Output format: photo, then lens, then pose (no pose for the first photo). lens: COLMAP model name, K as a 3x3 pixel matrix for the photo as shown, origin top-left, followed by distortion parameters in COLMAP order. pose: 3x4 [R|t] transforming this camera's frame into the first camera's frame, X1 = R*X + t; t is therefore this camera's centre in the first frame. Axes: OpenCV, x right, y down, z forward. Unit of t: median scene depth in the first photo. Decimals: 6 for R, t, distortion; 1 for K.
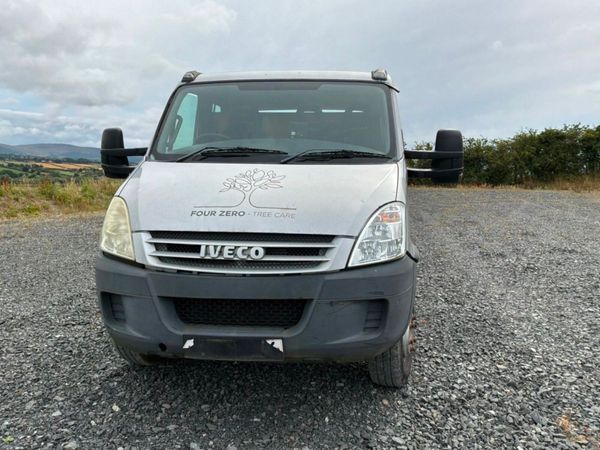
lens RADIAL K [[500.3, 0, 300.6], [0, 500.3, 226.7], [0, 0, 1]] dist [0.118470, -0.221209]
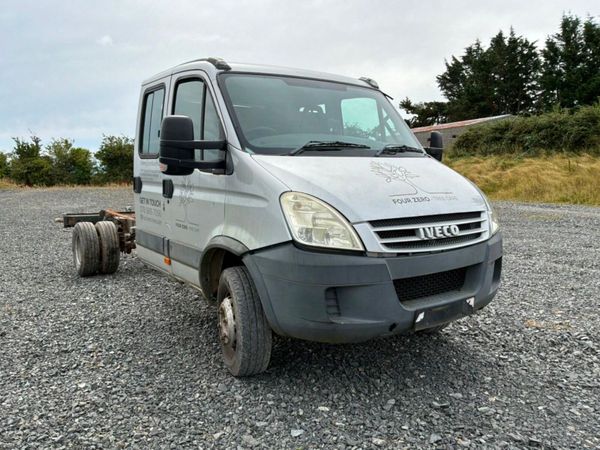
lens RADIAL K [[500.3, 0, 301.0], [0, 500.3, 224.8], [0, 0, 1]] dist [0.118470, -0.221209]
pose [[0.758252, -0.085417, 0.646342, -1.105767], [0.086389, 0.995802, 0.030253, -0.027511], [-0.646213, 0.032898, 0.762448, 0.308671]]
